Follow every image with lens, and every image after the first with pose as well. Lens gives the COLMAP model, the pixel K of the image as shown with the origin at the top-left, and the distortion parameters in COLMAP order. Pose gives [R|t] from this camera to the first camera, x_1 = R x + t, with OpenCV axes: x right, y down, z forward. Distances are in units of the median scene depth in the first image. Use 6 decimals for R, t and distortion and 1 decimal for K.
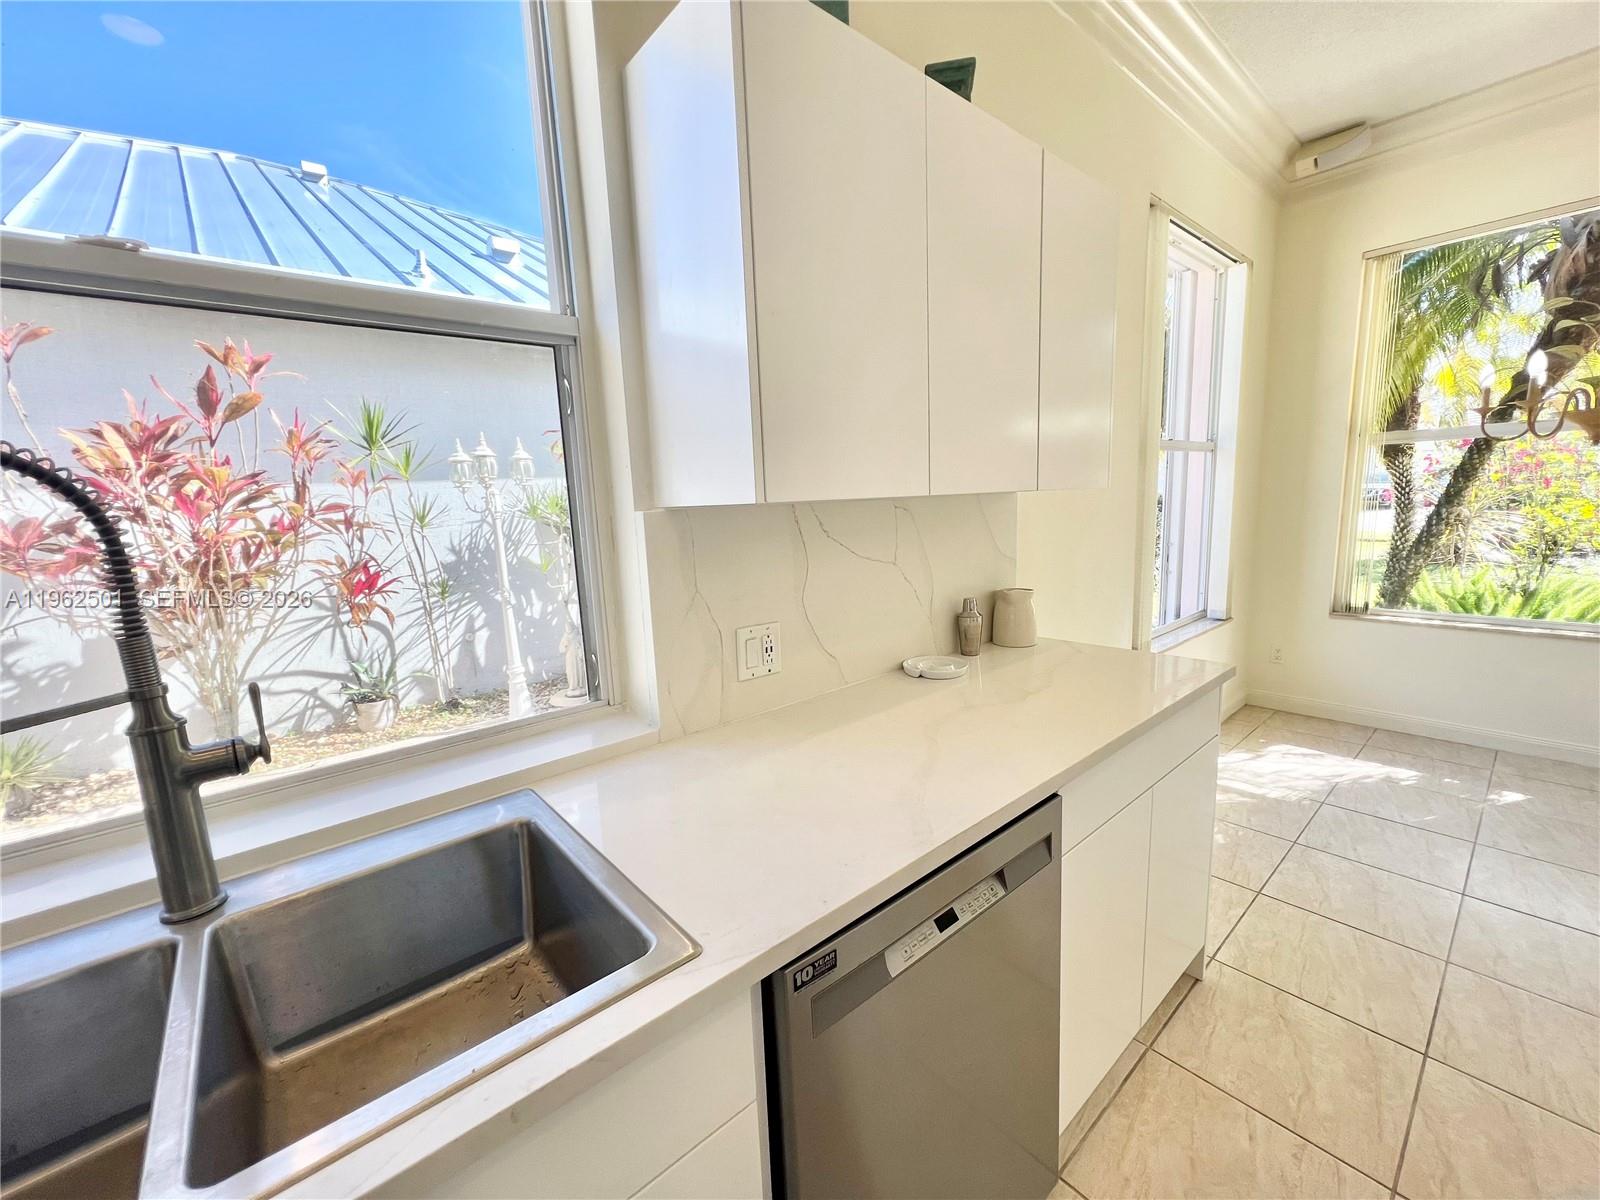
lens RADIAL K [[654.2, 0, 803.9], [0, 654.2, 561.4], [0, 0, 1]] dist [-0.000237, -0.000004]
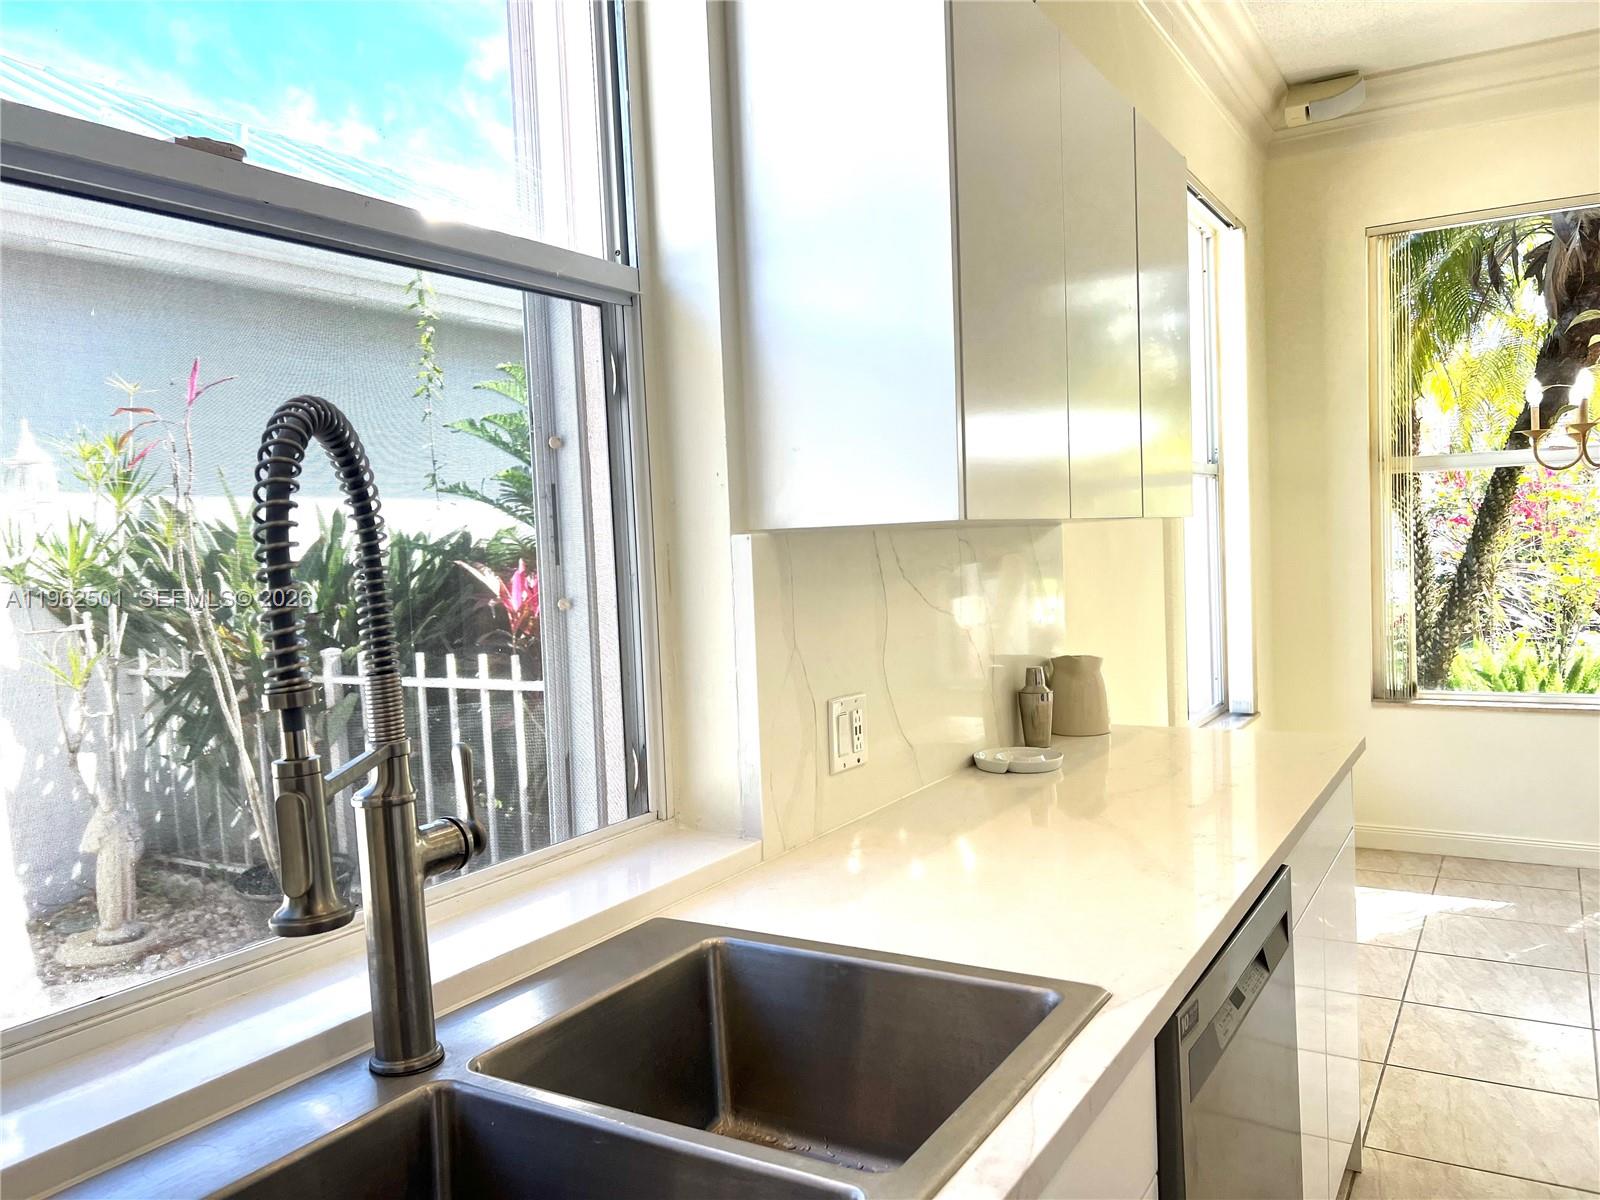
lens RADIAL K [[1231.2, 0, 801.0], [0, 1231.2, 500.1], [0, 0, 1]] dist [0.047068, -0.046821]
pose [[0.947751, 0.016878, 0.318566, -0.279216], [0.028435, 0.990155, -0.137055, 0.035004], [-0.317742, 0.138953, 0.937940, -0.143233]]
